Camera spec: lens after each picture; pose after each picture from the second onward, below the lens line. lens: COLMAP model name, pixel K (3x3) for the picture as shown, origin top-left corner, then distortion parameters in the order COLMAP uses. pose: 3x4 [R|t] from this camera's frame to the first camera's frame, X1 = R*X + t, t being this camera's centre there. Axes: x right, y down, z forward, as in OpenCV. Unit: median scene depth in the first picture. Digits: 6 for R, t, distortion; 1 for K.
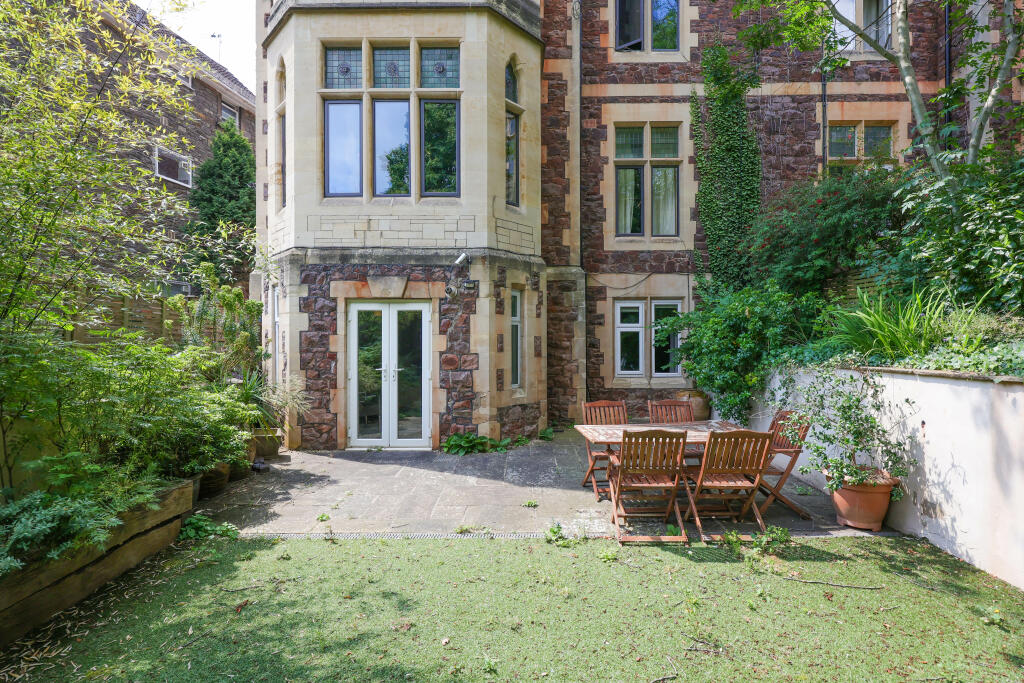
lens RADIAL K [[491.0, 0, 511.8], [0, 491.0, 339.5], [0, 0, 1]] dist [-0.000196, 0.000556]
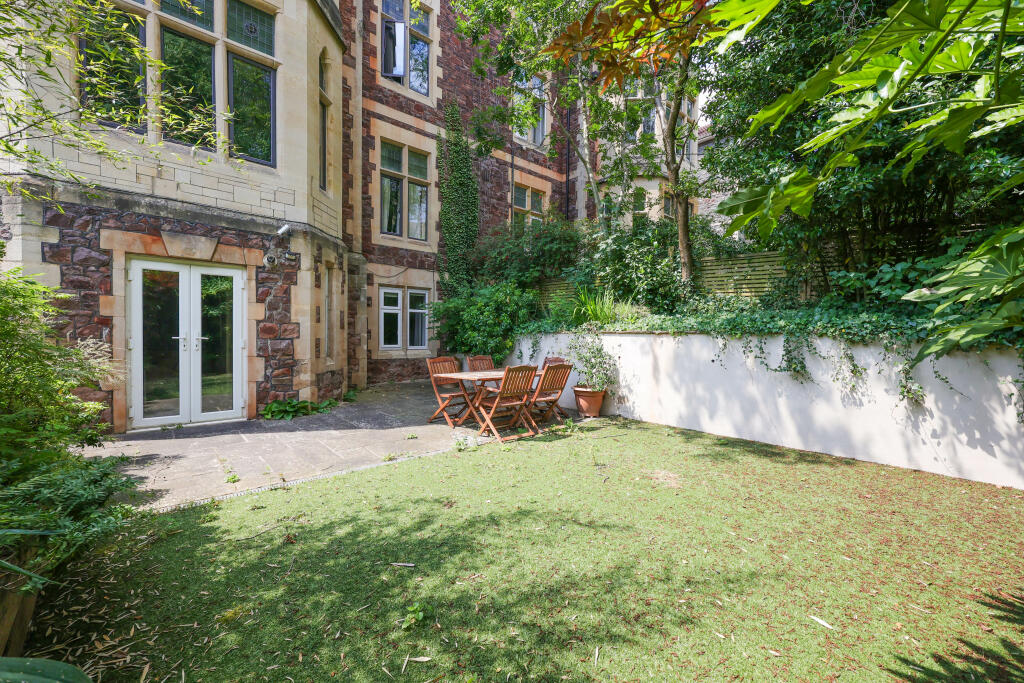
lens RADIAL K [[421.2, 0, 512.6], [0, 421.2, 345.2], [0, 0, 1]] dist [0.000994, 0.000258]
pose [[0.737744, -0.005487, 0.675058, -0.337089], [-0.015527, 0.999565, 0.025093, 0.045597], [-0.674902, -0.028993, 0.737338, 0.020347]]
